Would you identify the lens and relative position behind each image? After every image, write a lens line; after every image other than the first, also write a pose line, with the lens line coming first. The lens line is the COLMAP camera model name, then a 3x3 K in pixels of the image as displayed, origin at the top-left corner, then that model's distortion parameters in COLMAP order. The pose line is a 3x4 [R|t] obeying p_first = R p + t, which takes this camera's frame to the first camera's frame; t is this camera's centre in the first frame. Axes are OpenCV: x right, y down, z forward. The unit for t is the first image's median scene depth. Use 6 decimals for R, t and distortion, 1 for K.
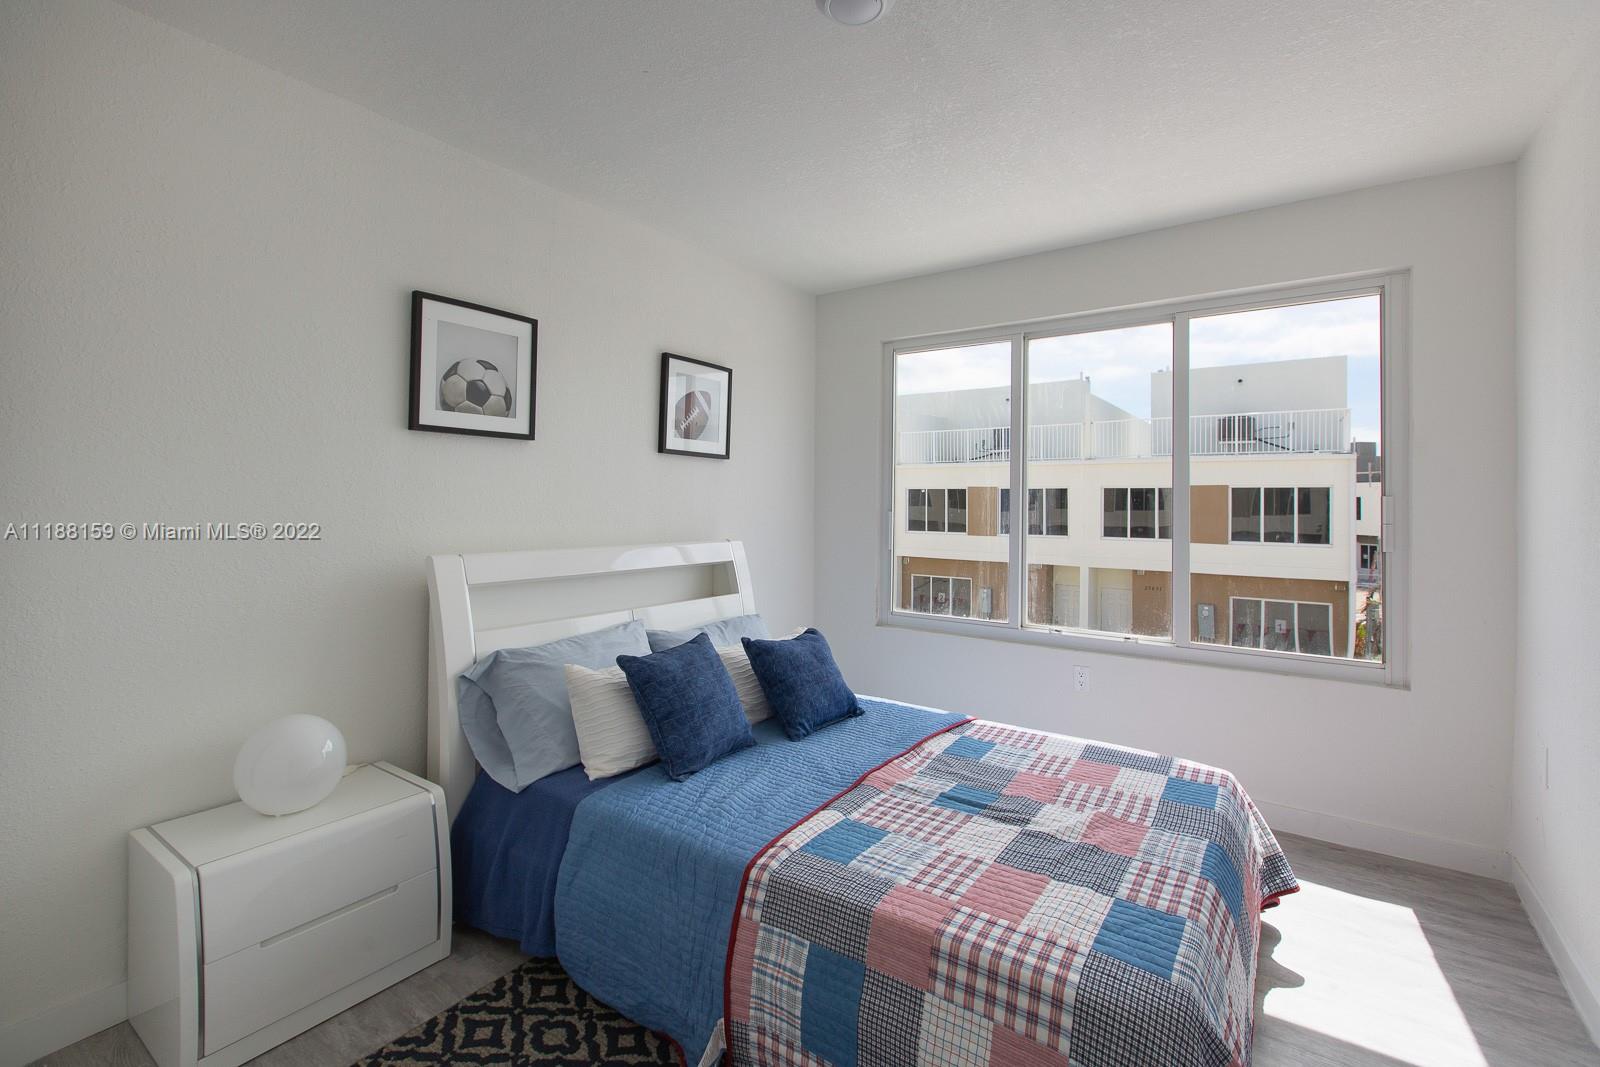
lens RADIAL K [[711.2, 0, 799.2], [0, 711.2, 524.5], [0, 0, 1]] dist [0.012722, 0.000065]
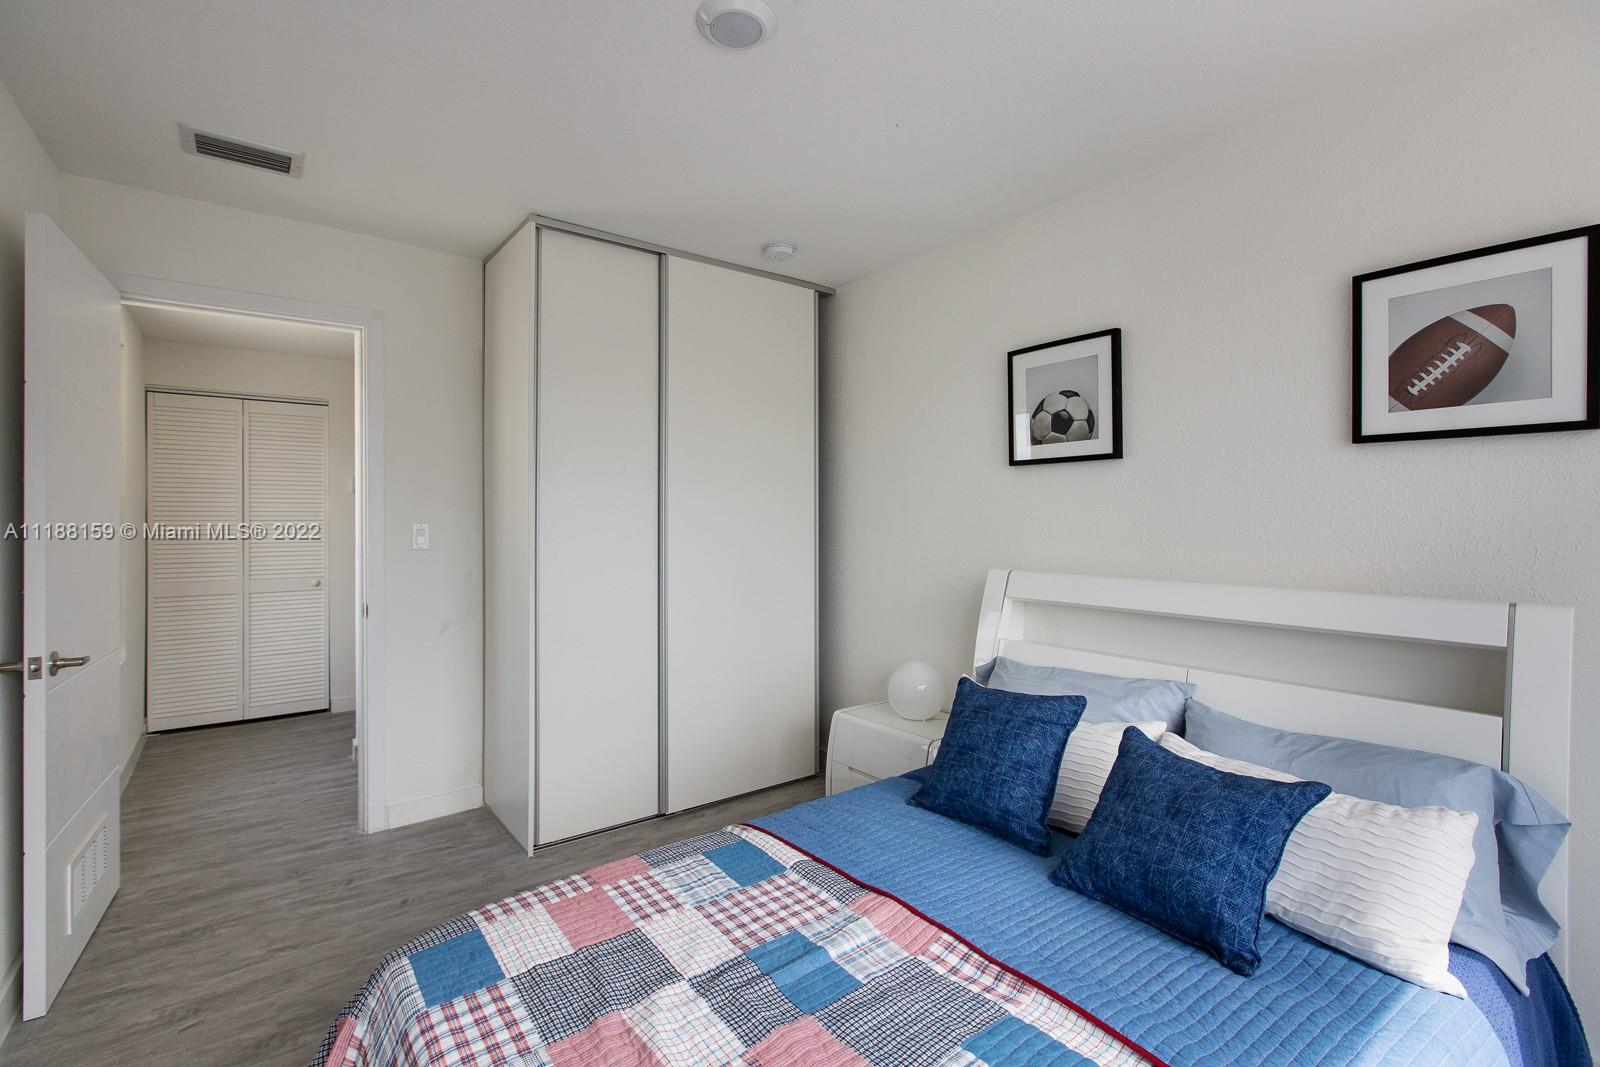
lens RADIAL K [[749.4, 0, 805.1], [0, 749.4, 545.5], [0, 0, 1]] dist [-0.006790, -0.000263]
pose [[-0.312967, 0.015441, -0.949638, 0.742563], [-0.039346, 0.998799, 0.029208, -0.019711], [0.948949, 0.046505, -0.311984, 1.012474]]
